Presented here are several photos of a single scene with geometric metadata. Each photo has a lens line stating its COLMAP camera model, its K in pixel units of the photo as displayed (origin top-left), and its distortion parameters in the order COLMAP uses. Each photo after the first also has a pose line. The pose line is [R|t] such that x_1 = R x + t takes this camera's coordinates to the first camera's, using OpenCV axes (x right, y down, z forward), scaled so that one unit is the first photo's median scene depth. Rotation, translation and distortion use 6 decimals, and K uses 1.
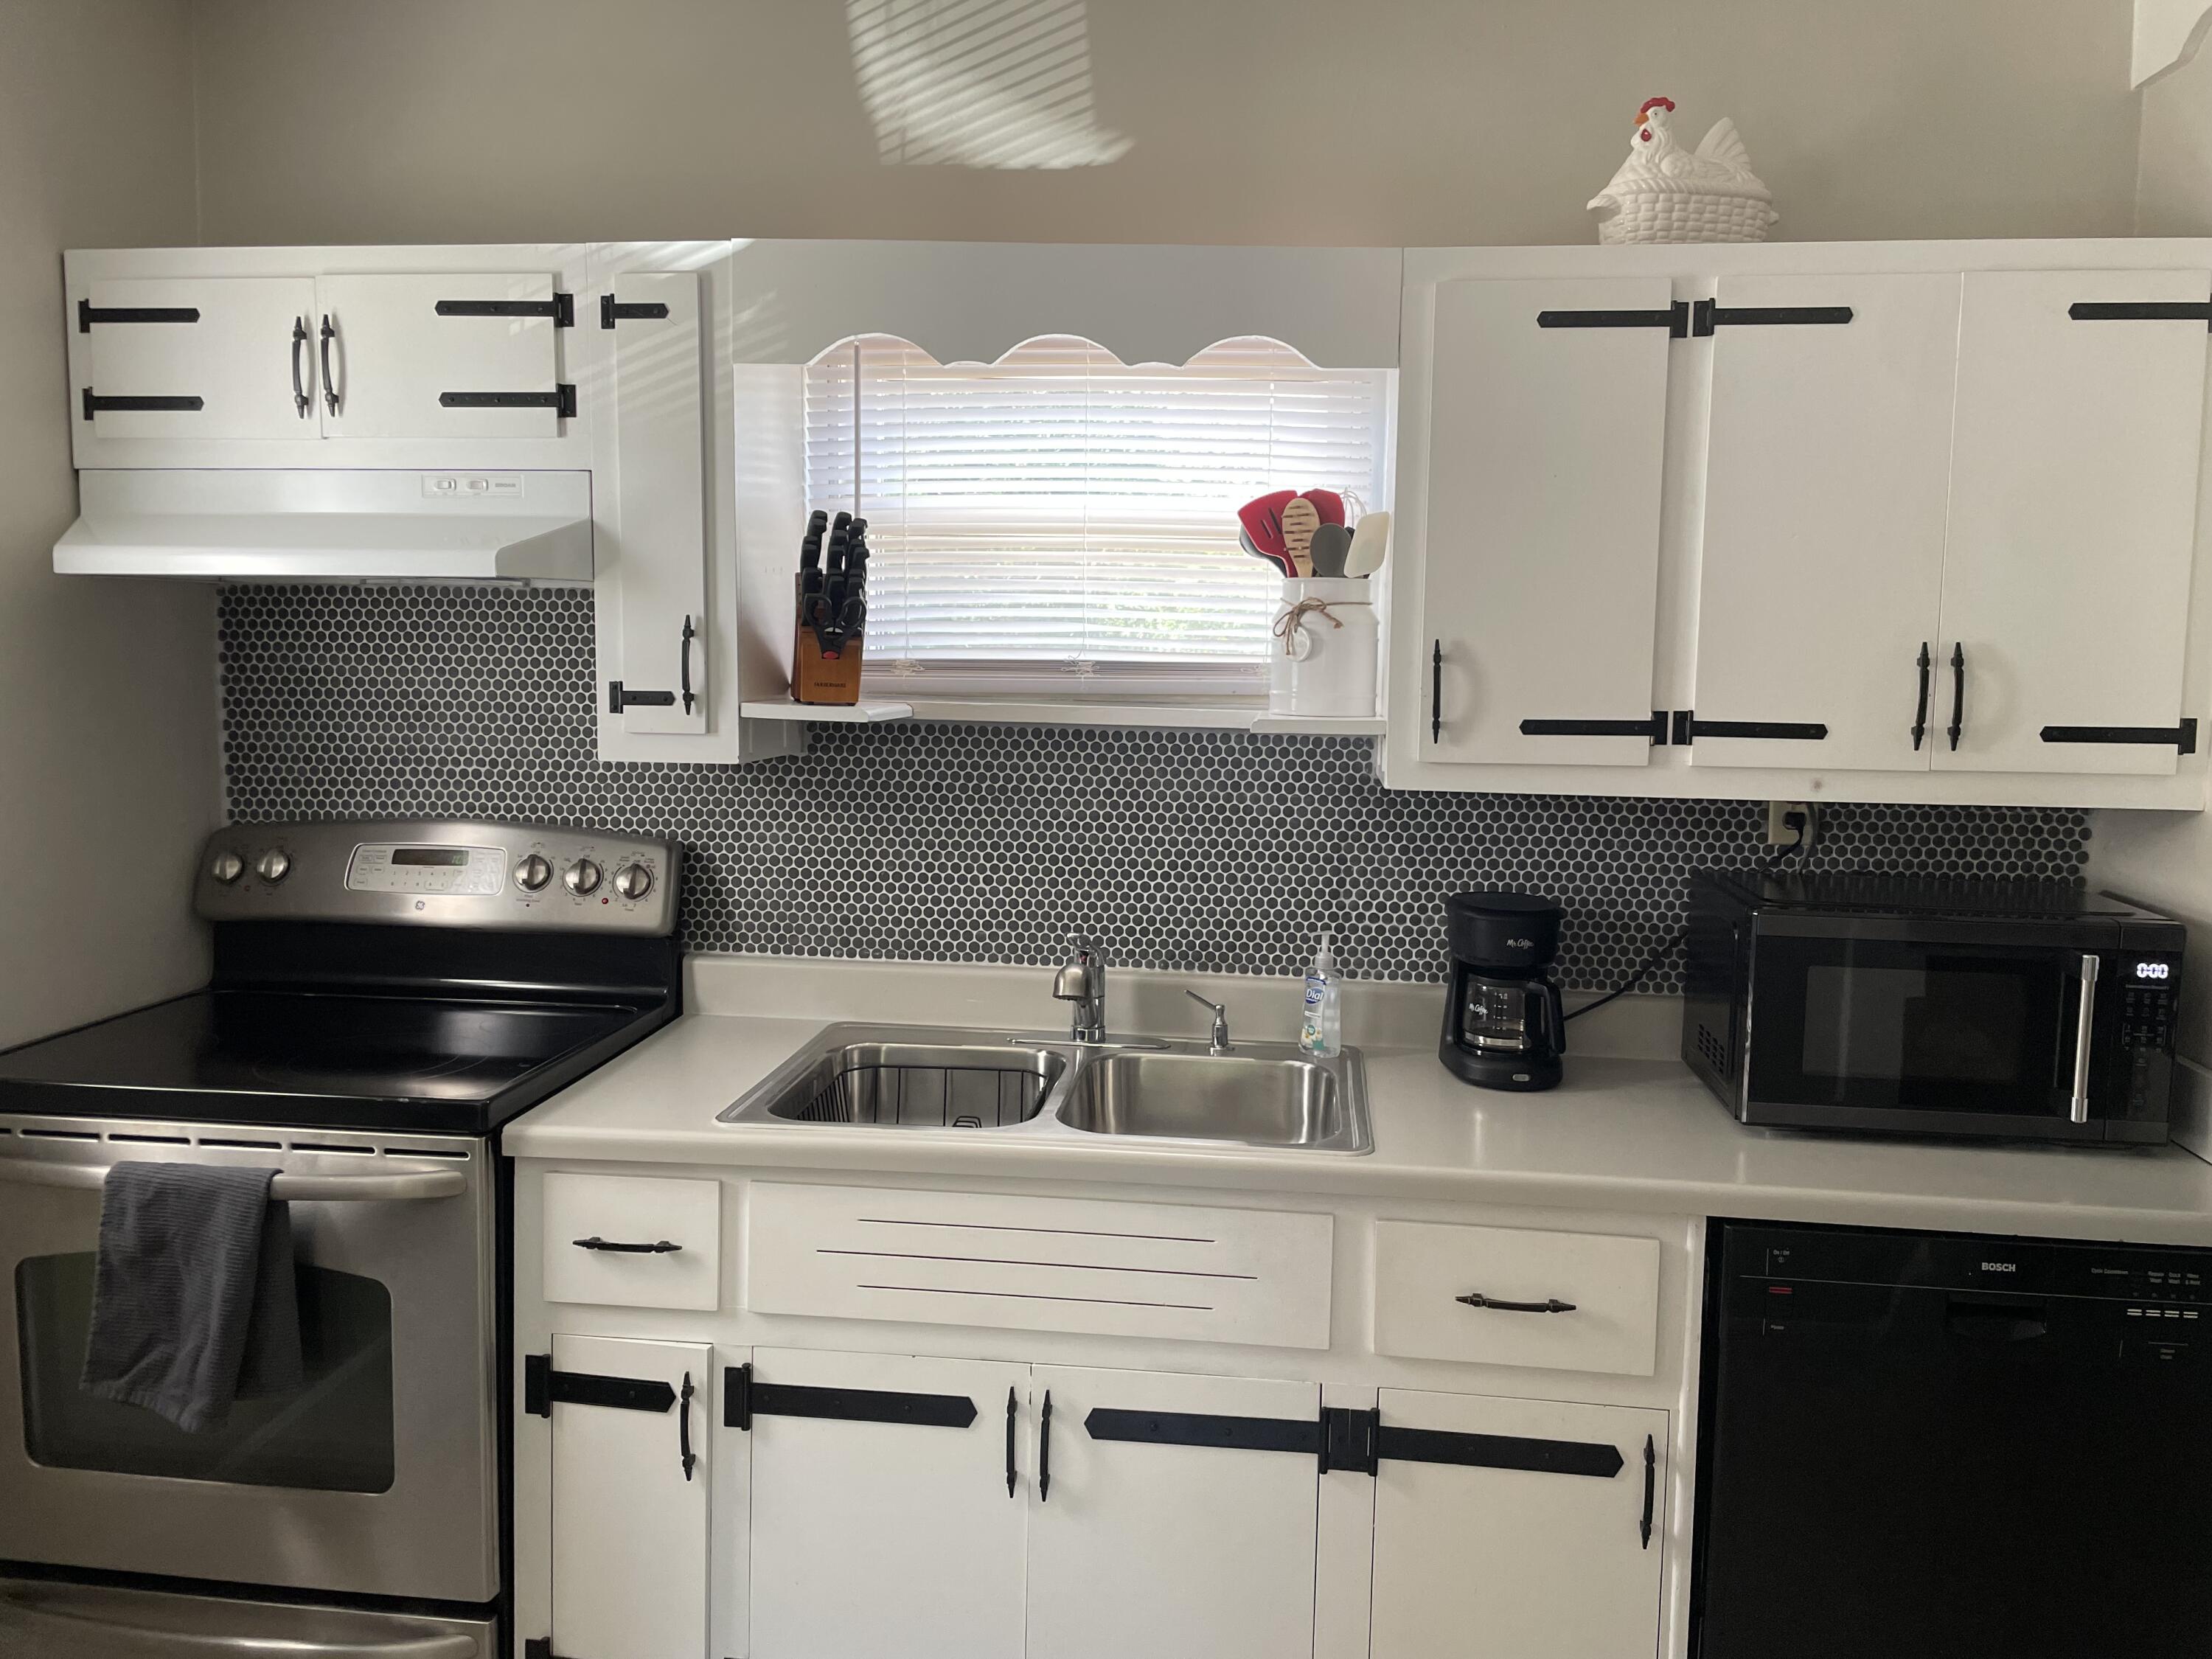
lens RADIAL K [[1679.3, 0, 1106.0], [0, 1679.3, 829.5], [0, 0, 1]] dist [0.093962, -0.125742]
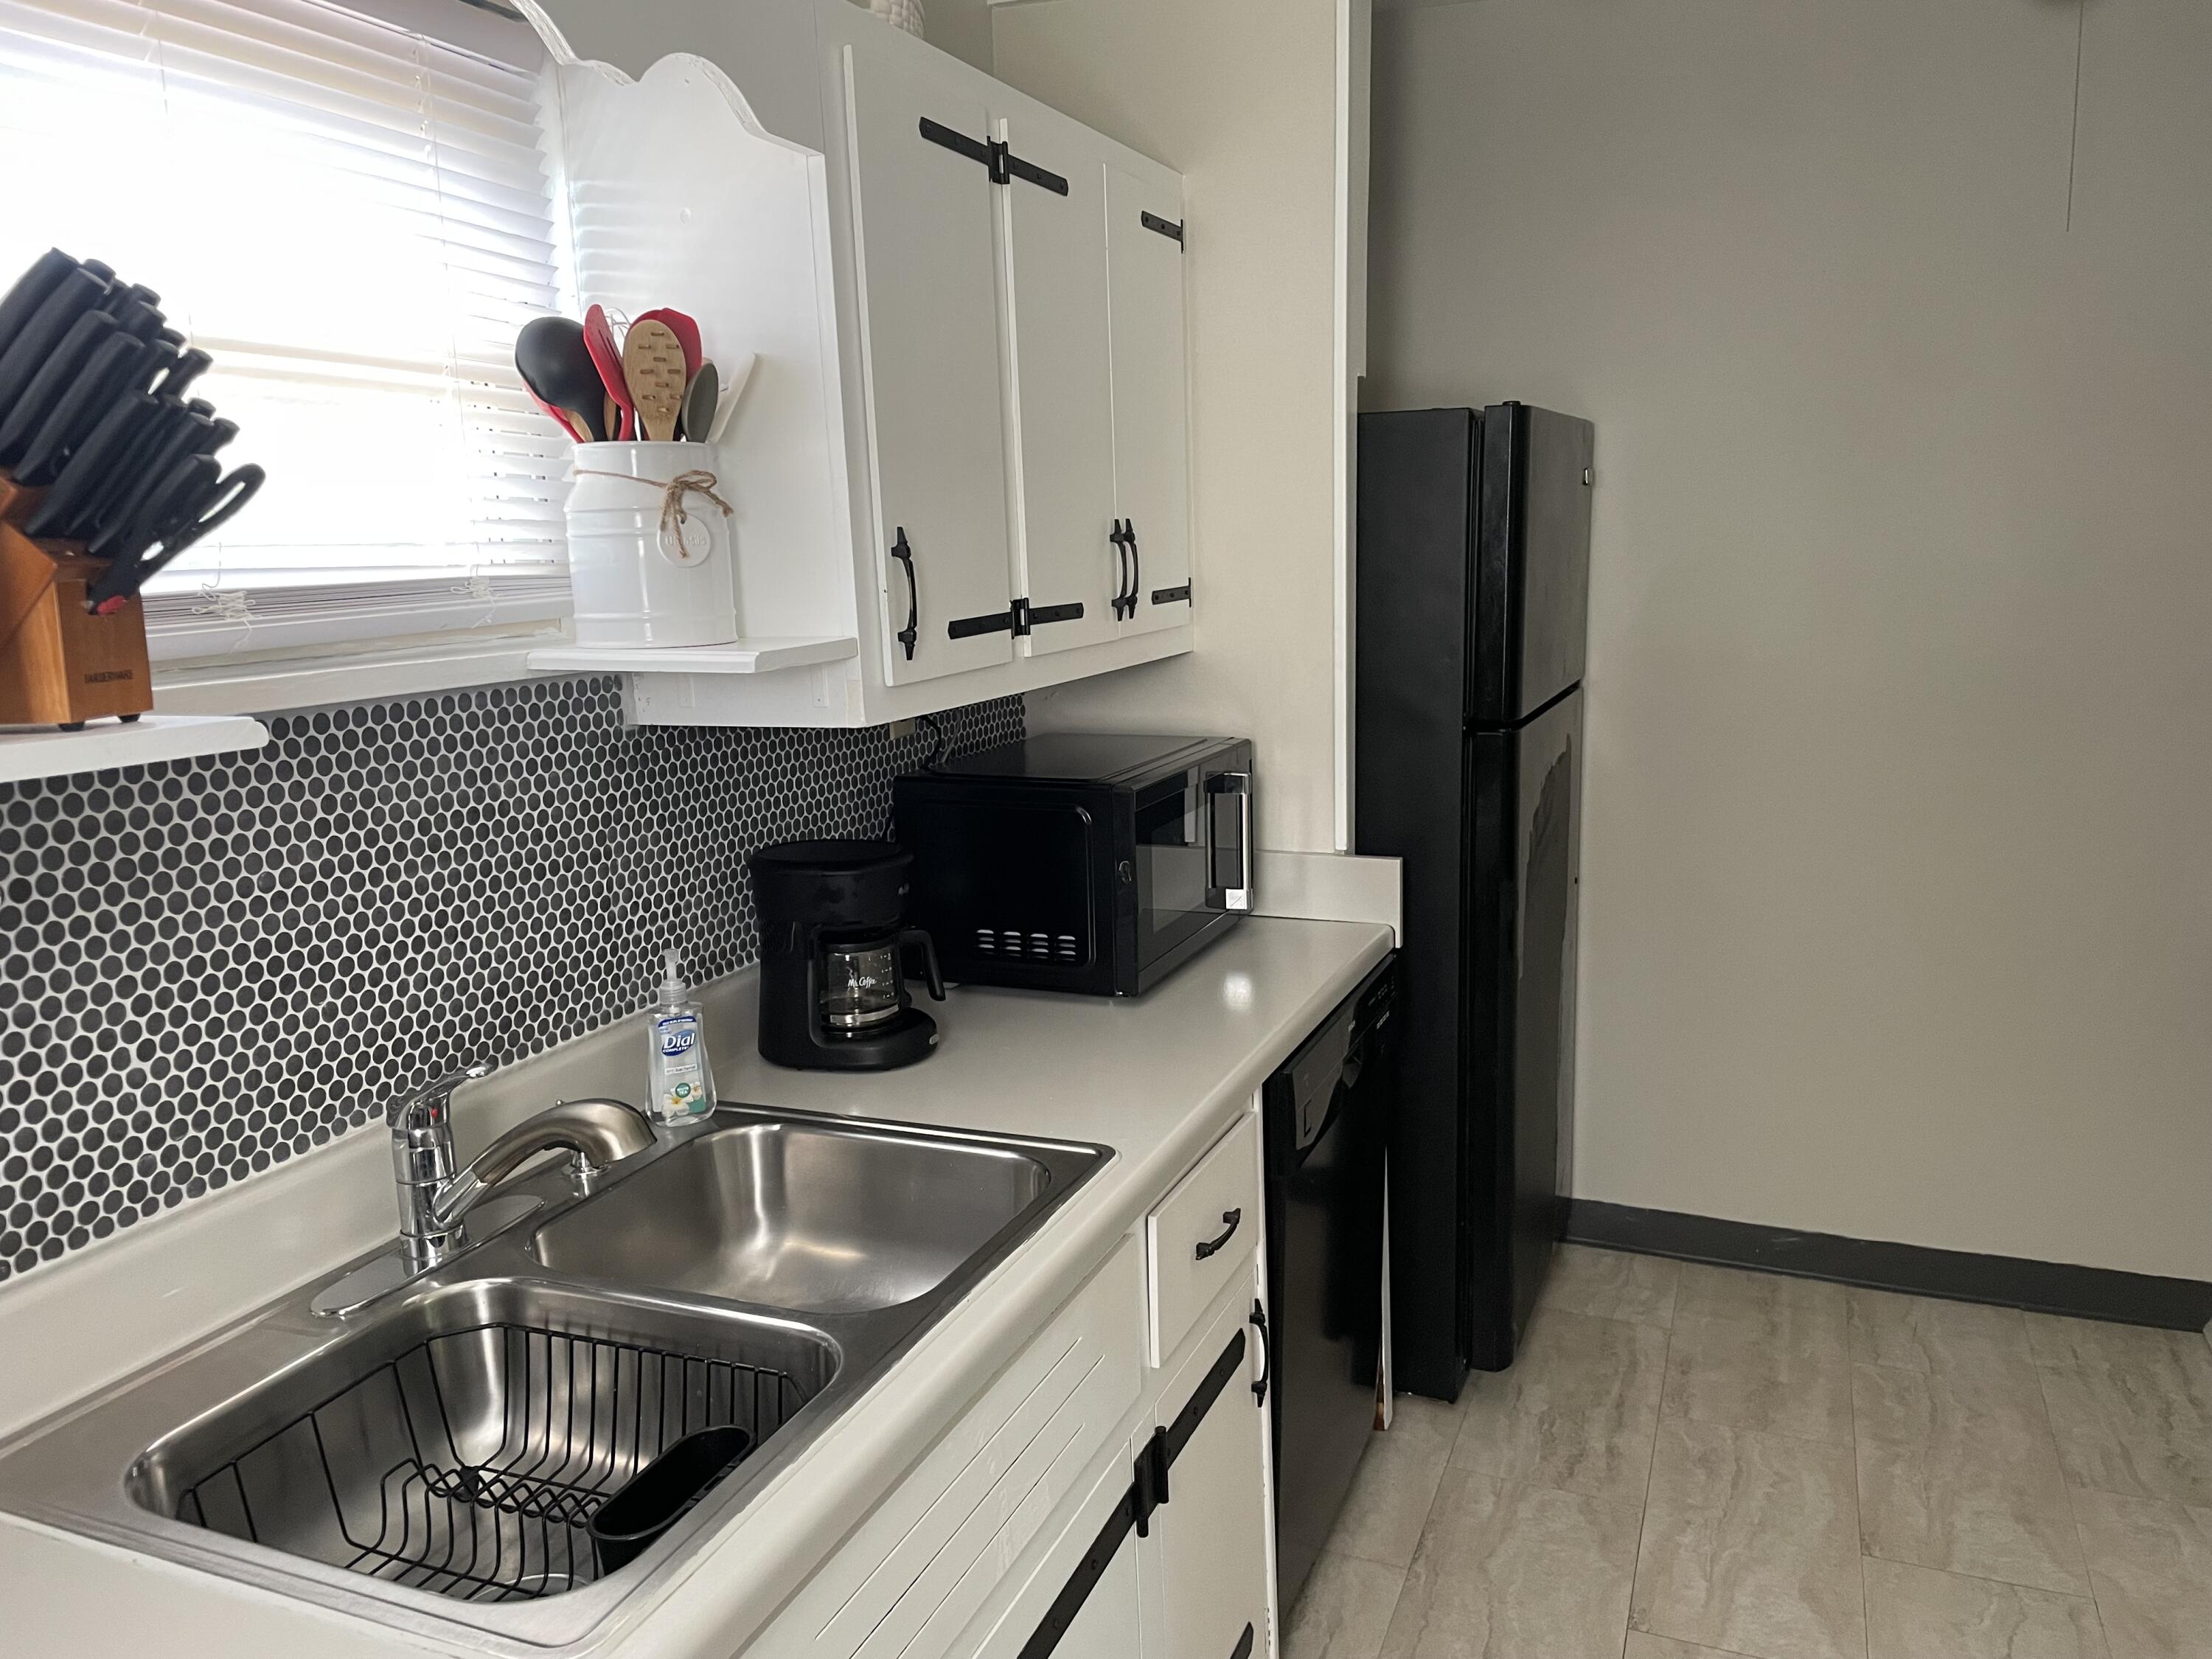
lens RADIAL K [[1679.3, 0, 1106.0], [0, 1679.3, 829.5], [0, 0, 1]] dist [0.093962, -0.125742]
pose [[0.270822, -0.195995, 0.942466, -0.462098], [0.140415, 0.976625, 0.162750, -0.076458], [-0.952334, 0.088260, 0.292012, 0.591364]]
